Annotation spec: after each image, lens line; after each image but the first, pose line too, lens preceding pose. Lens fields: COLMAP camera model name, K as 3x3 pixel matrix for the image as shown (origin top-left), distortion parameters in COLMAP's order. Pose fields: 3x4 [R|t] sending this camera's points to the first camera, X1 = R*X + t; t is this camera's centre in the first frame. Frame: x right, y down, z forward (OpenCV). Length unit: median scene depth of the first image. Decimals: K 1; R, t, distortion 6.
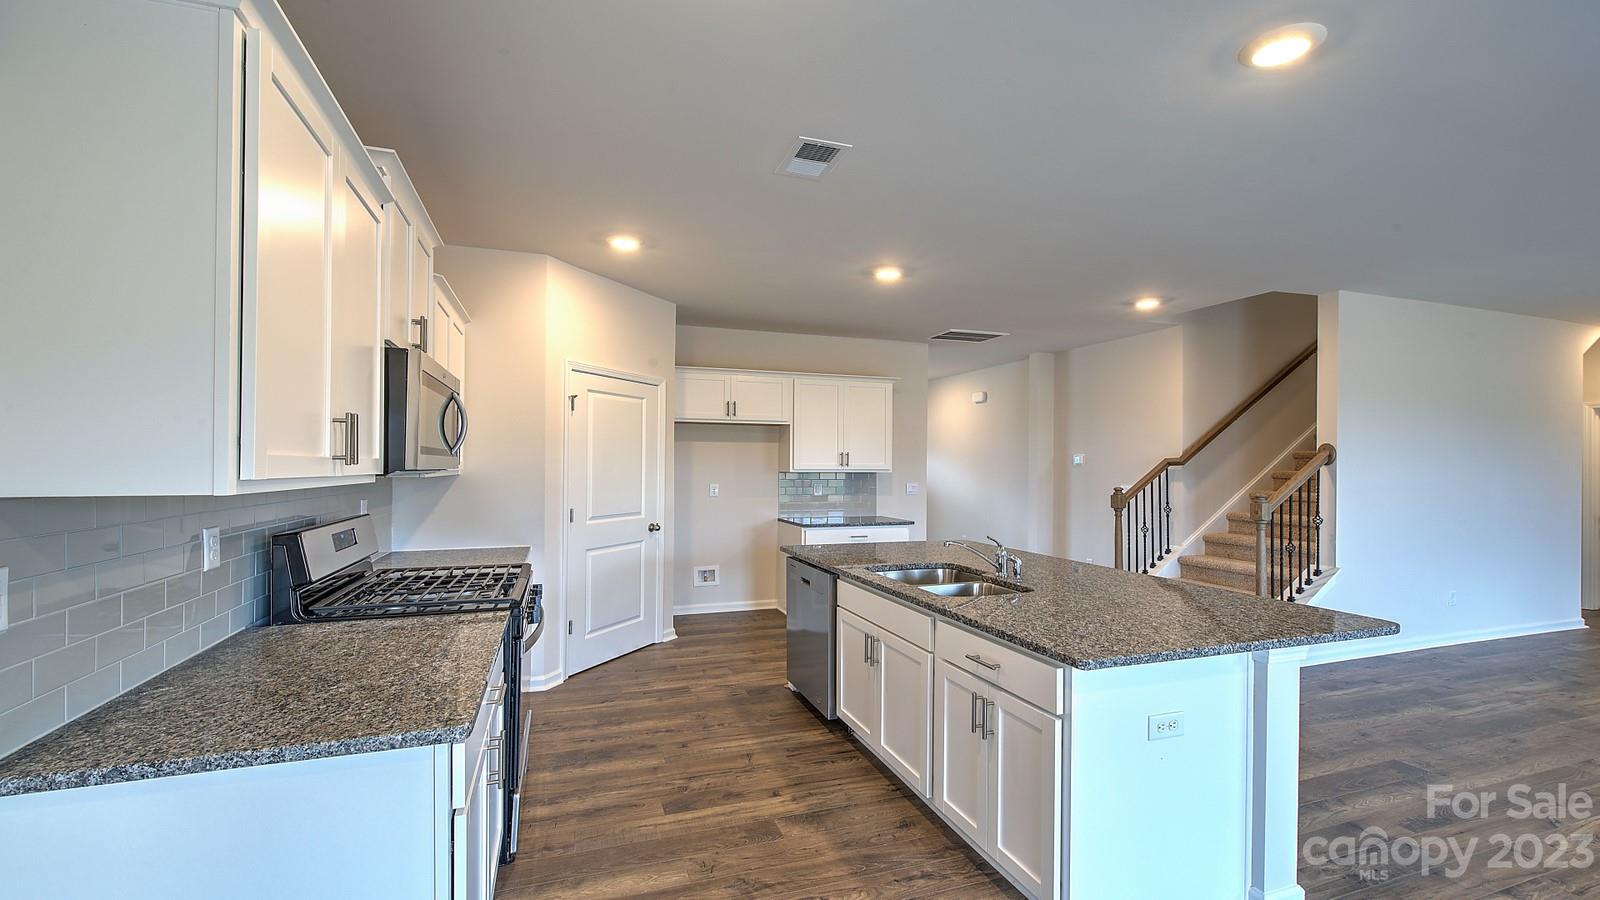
lens RADIAL K [[670.6, 0, 792.2], [0, 670.6, 461.9], [0, 0, 1]] dist [-0.002778, -0.000553]
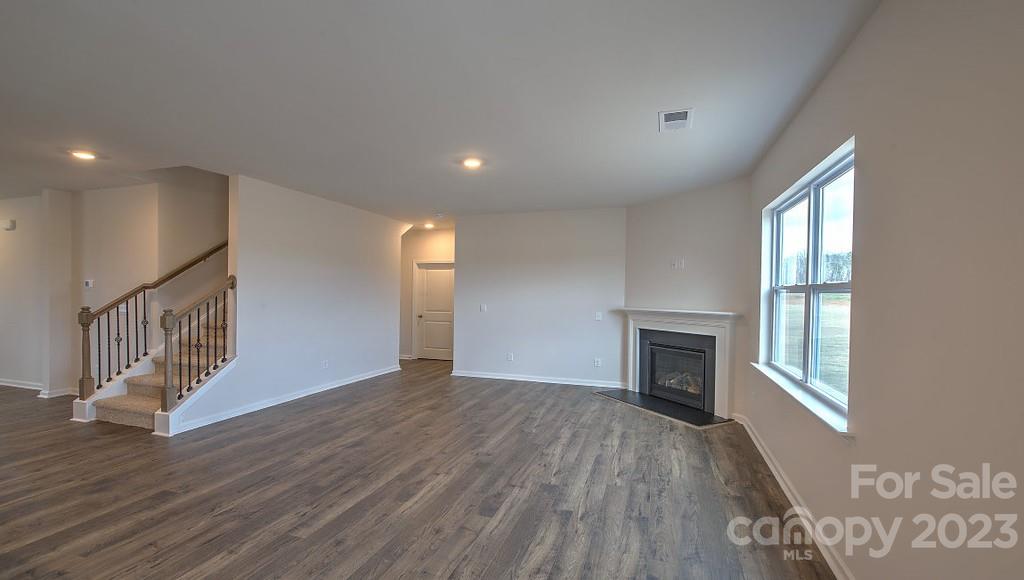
lens RADIAL K [[440.3, 0, 512.0], [0, 440.3, 299.1], [0, 0, 1]] dist [0.002143, -0.001898]
pose [[0.609904, -0.009238, 0.792421, 0.385518], [-0.008783, 0.999792, 0.018415, 0.003992], [-0.792426, -0.018191, 0.609696, -0.112071]]
